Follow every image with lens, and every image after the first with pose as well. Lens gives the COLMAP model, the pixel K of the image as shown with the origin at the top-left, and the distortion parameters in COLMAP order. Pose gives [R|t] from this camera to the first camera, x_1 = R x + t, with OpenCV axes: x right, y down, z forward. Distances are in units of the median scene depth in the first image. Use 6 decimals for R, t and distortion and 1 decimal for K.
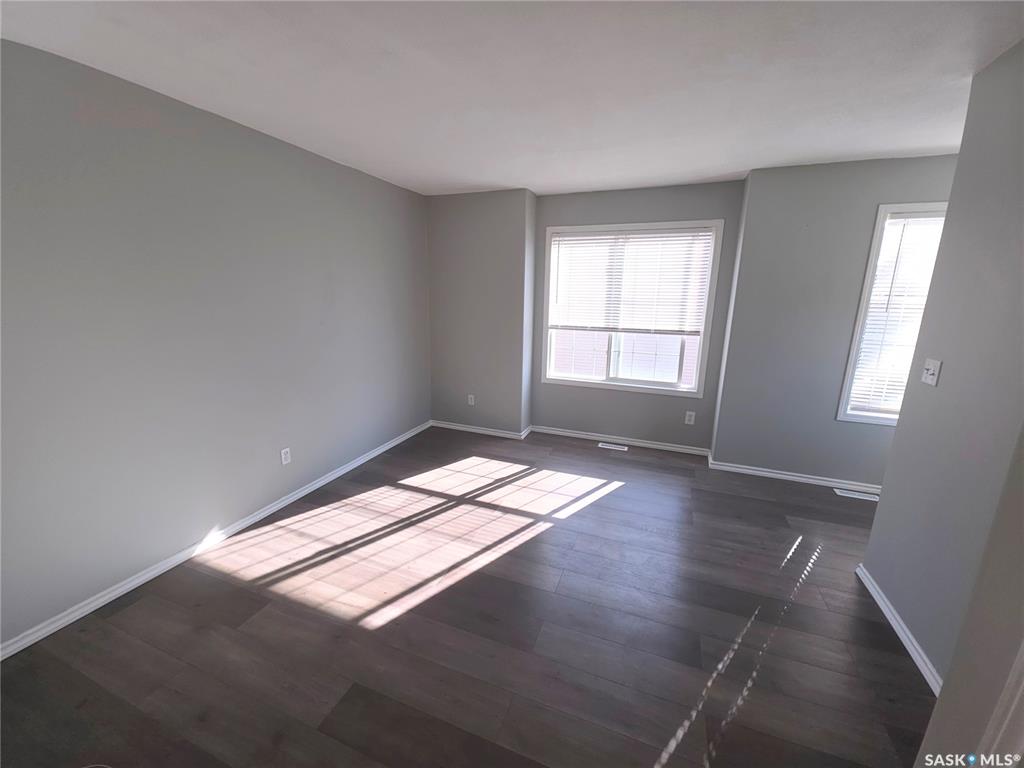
lens RADIAL K [[404.2, 0, 512.0], [0, 404.2, 384.0], [0, 0, 1]] dist [0.015577, -0.000052]
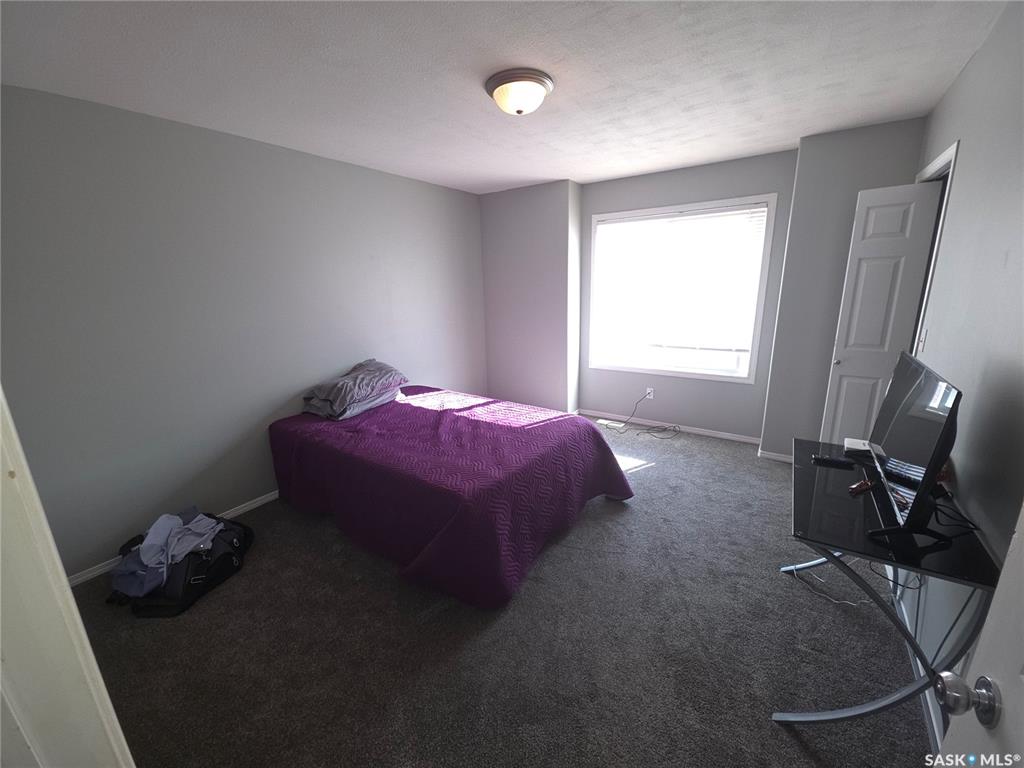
lens RADIAL K [[404.2, 0, 512.0], [0, 404.2, 384.0], [0, 0, 1]] dist [0.015577, -0.000052]
pose [[0.975769, 0.015198, -0.218273, 0.131823], [-0.009362, 0.999571, 0.027749, 0.014437], [0.218601, -0.025034, 0.975493, -0.059295]]
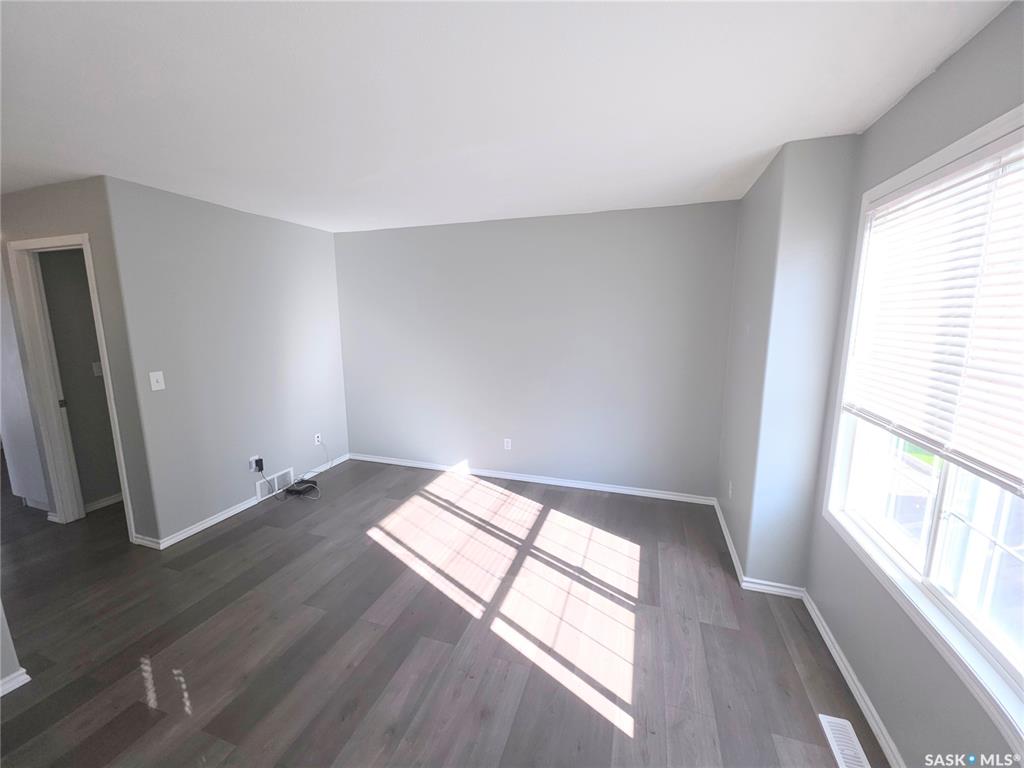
lens RADIAL K [[404.2, 0, 512.0], [0, 404.2, 384.0], [0, 0, 1]] dist [0.015577, -0.000052]
pose [[0.043439, 0.151165, -0.987554, 0.629597], [-0.222399, 0.965146, 0.137953, -0.171425], [0.973987, 0.213639, 0.075544, 0.690731]]
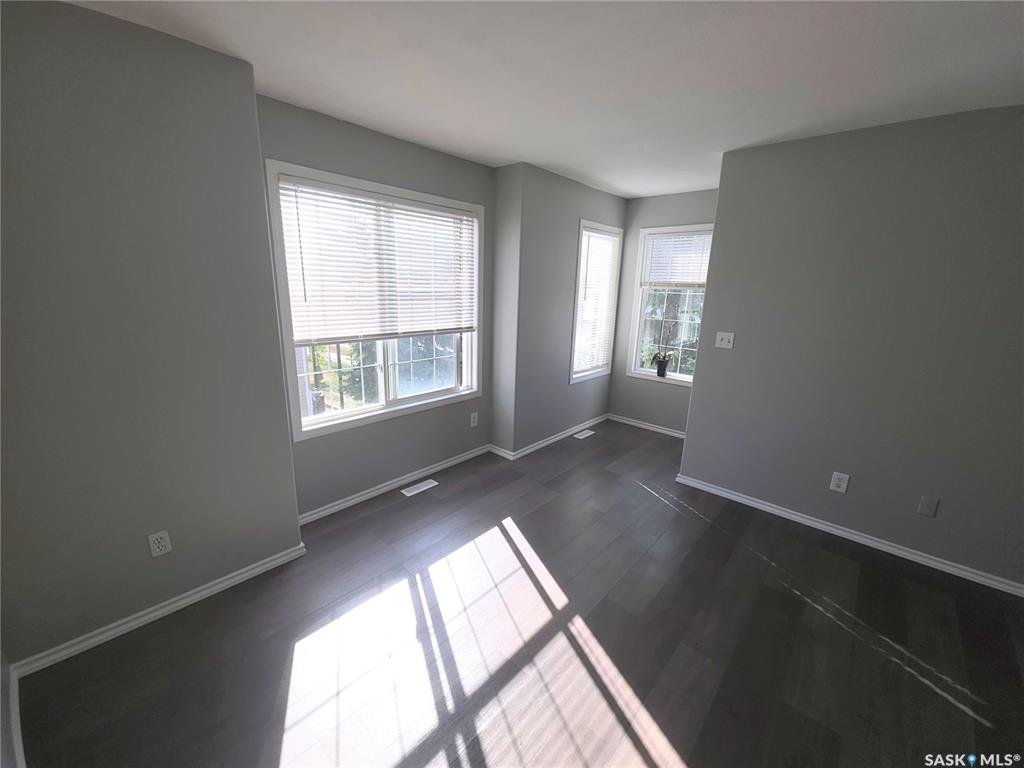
lens RADIAL K [[404.2, 0, 512.0], [0, 404.2, 384.0], [0, 0, 1]] dist [0.015577, -0.000052]
pose [[0.366603, -0.230146, 0.901463, -0.379459], [0.187596, 0.967306, 0.170665, -0.150274], [-0.911268, 0.106544, 0.397792, 0.592476]]
